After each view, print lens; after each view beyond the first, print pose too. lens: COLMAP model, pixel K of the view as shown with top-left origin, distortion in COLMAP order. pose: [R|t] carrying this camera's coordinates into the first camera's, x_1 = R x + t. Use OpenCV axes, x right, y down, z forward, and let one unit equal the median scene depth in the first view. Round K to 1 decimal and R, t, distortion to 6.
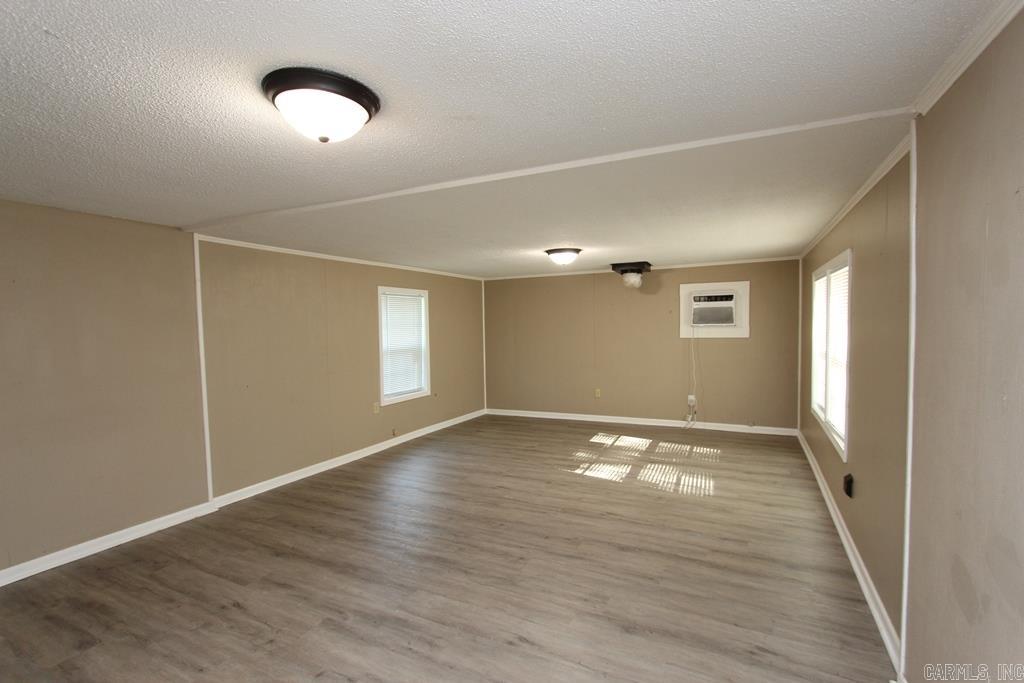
lens RADIAL K [[475.7, 0, 510.4], [0, 475.7, 347.0], [0, 0, 1]] dist [-0.027929, 0.007245]
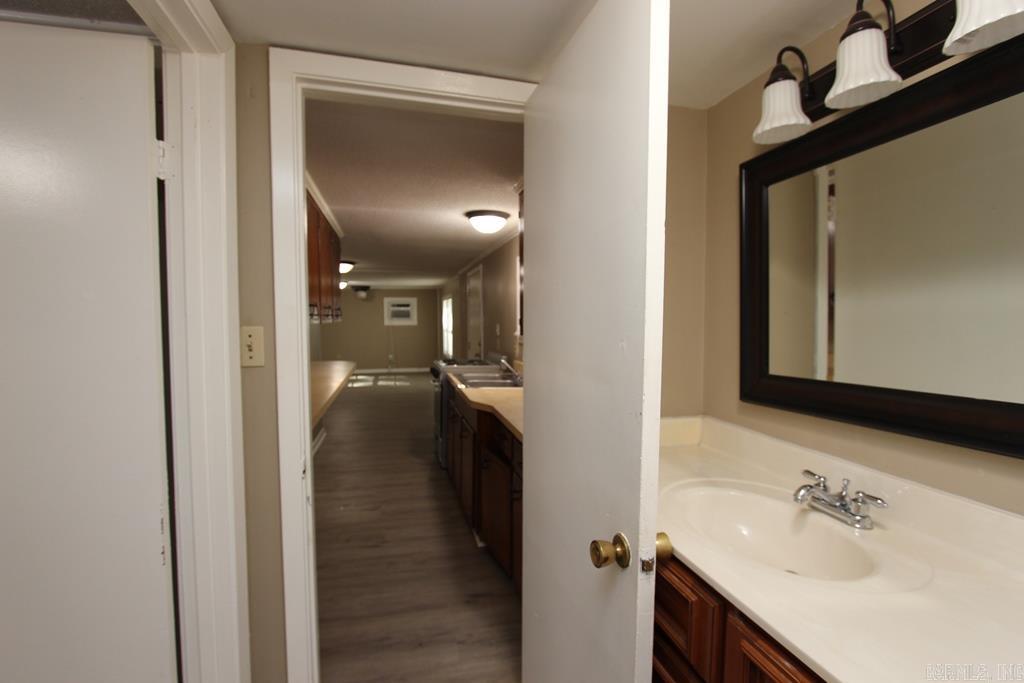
lens RADIAL K [[475.7, 0, 510.4], [0, 475.7, 347.0], [0, 0, 1]] dist [-0.027929, 0.007245]
pose [[0.772070, -0.018186, 0.635277, -0.488870], [0.017197, 0.999822, 0.007722, 0.065229], [-0.635304, 0.004963, 0.772246, -0.839325]]
